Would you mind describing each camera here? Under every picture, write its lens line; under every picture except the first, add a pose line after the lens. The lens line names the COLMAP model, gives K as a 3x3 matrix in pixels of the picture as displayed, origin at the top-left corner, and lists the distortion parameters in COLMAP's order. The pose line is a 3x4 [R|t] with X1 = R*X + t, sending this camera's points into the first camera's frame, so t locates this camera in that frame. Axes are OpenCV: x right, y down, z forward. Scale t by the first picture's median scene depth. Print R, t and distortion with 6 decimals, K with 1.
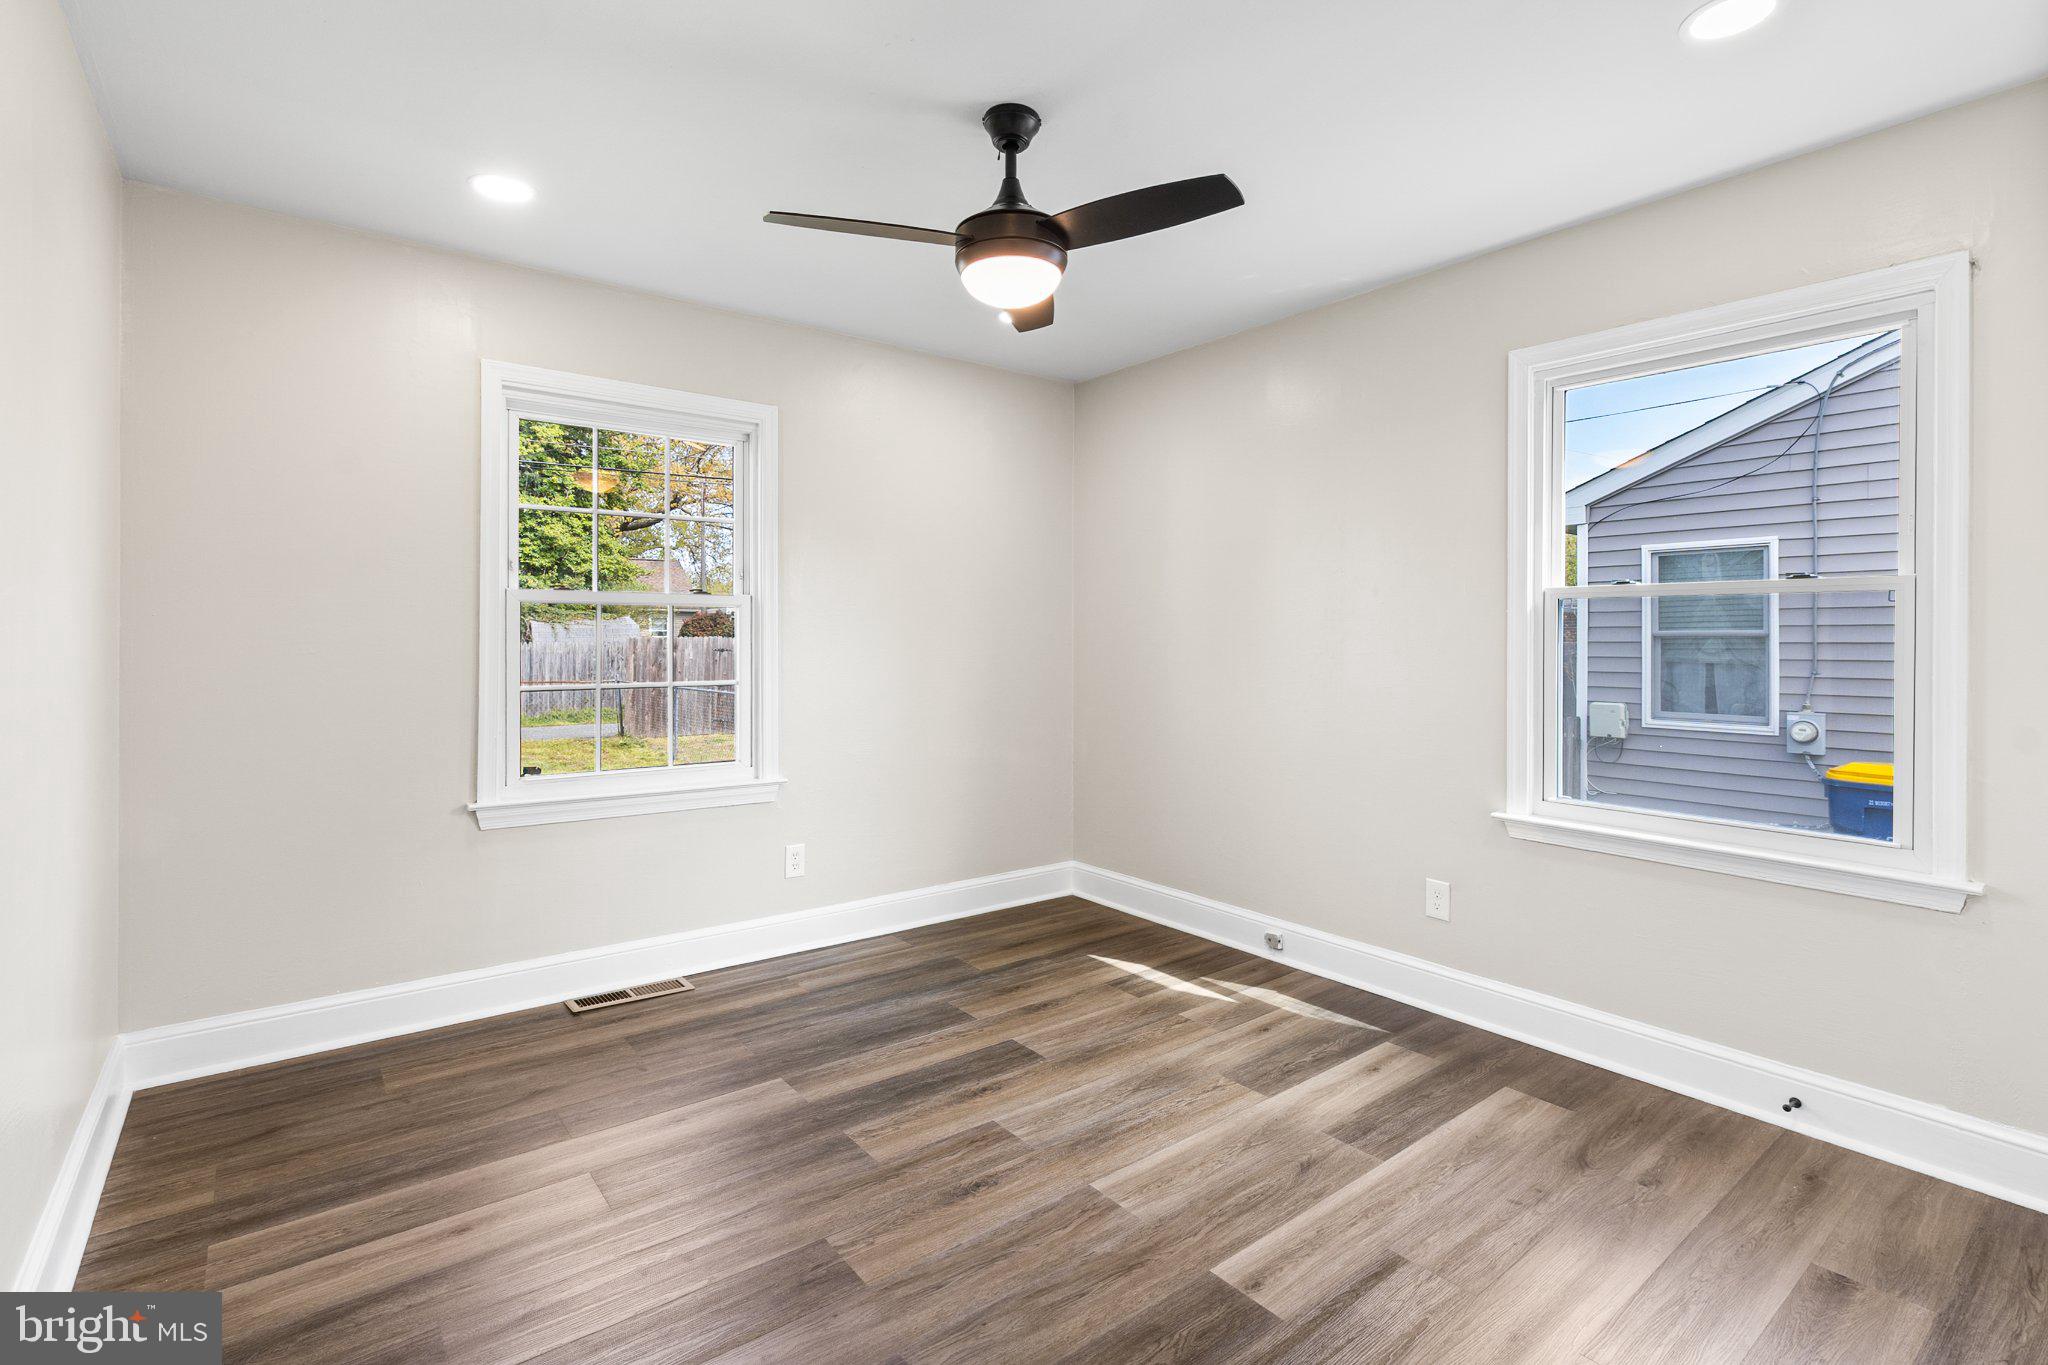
lens RADIAL K [[948.9, 0, 1011.6], [0, 948.9, 631.5], [0, 0, 1]] dist [0.001795, 0.000347]
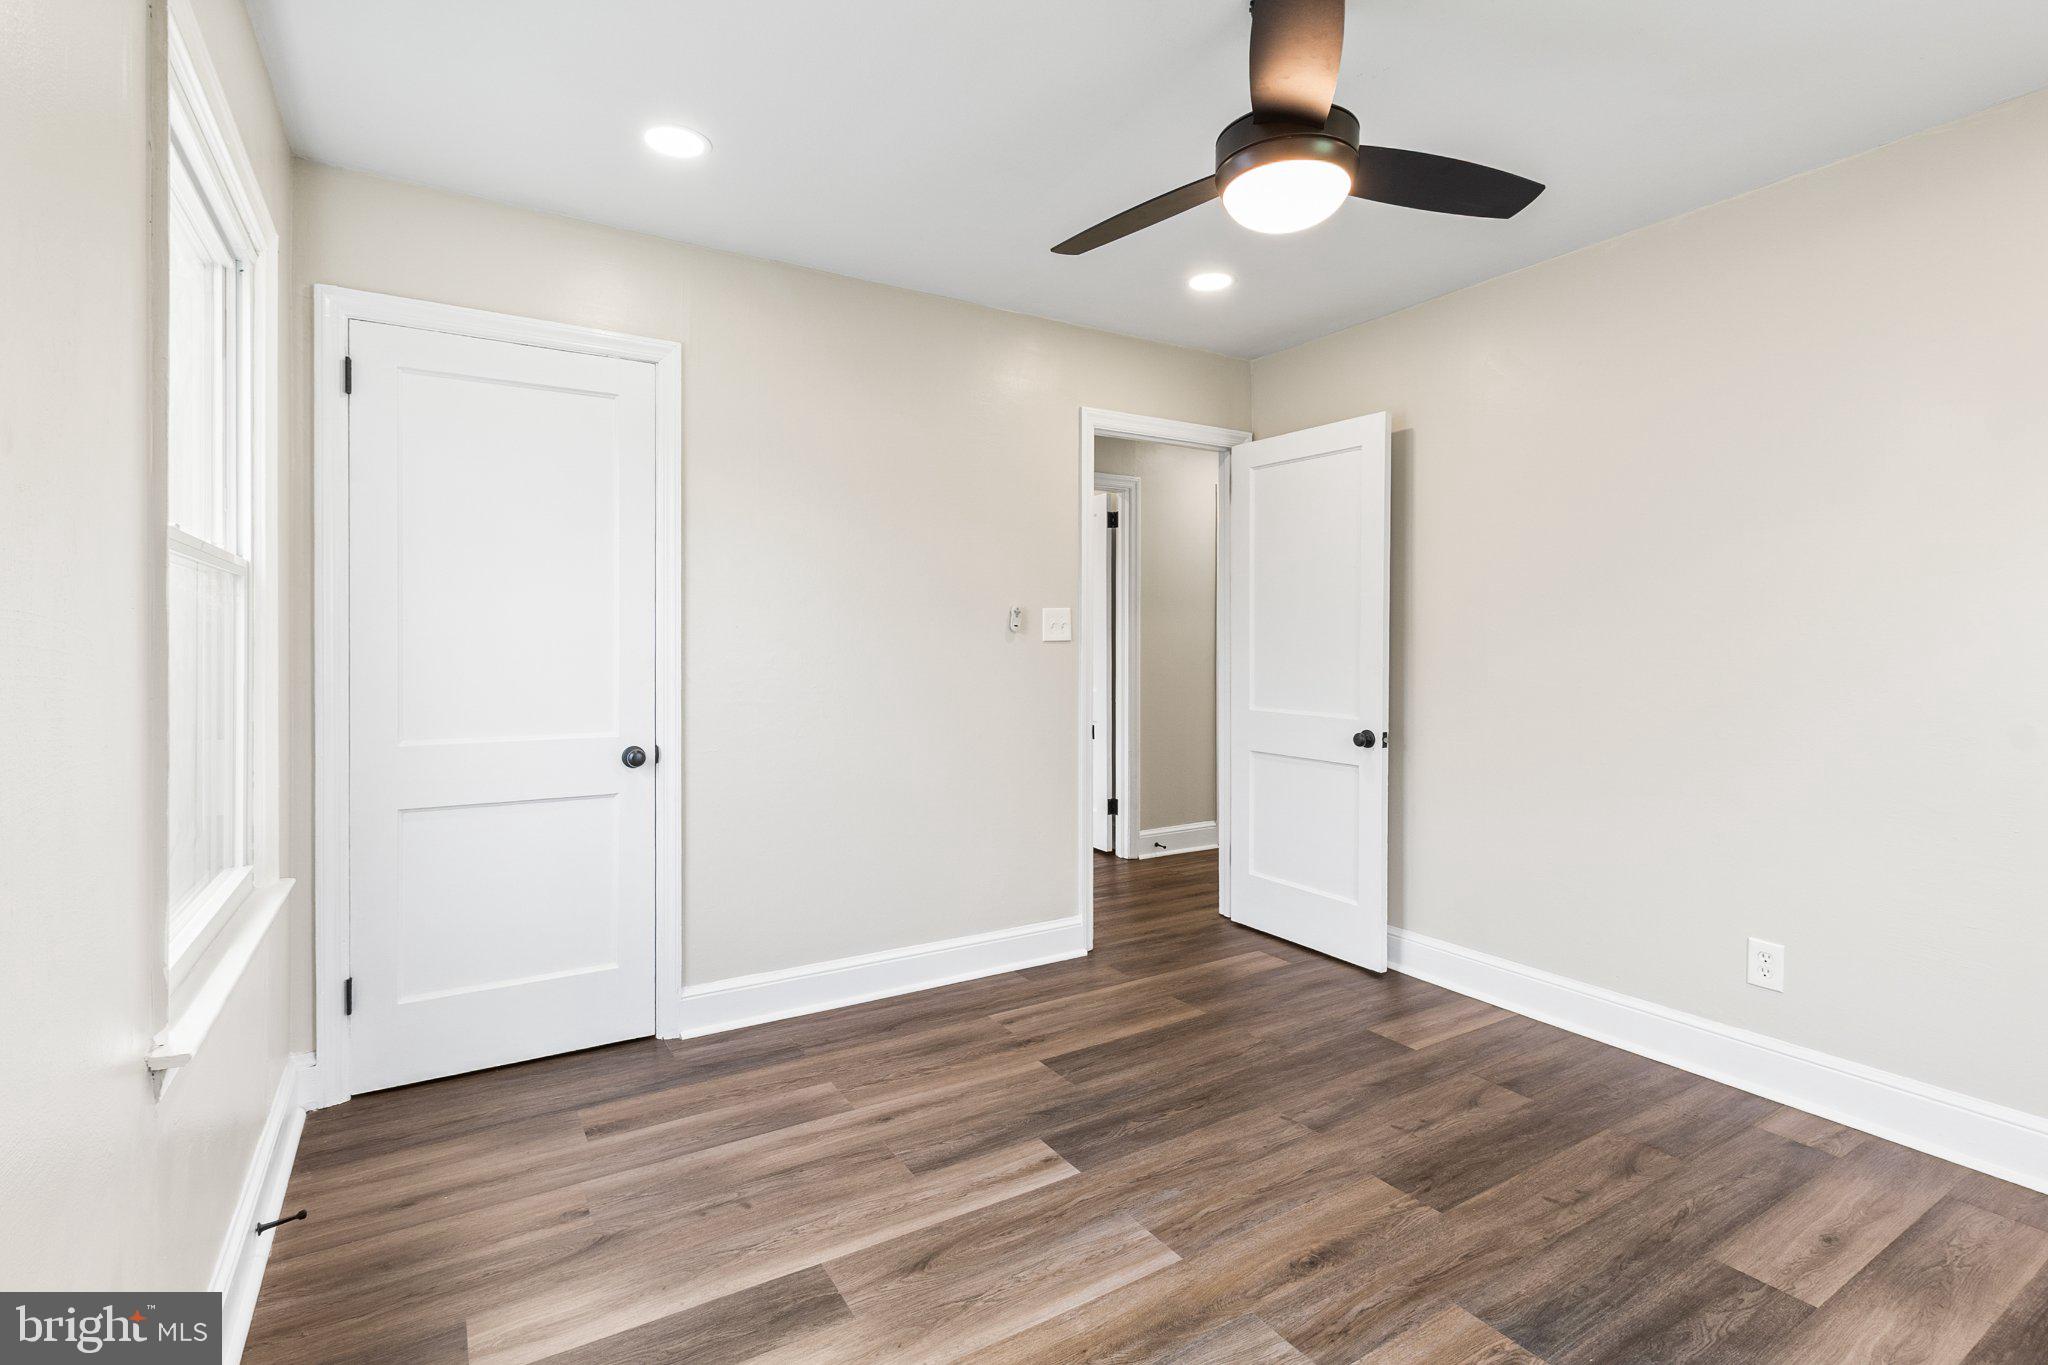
lens RADIAL K [[948.9, 0, 1011.6], [0, 948.9, 631.5], [0, 0, 1]] dist [0.001795, 0.000347]
pose [[-0.993590, -0.003847, 0.112982, 0.145660], [-0.005475, 0.999886, -0.014105, 0.017705], [-0.112915, -0.014634, -0.993497, 1.946370]]
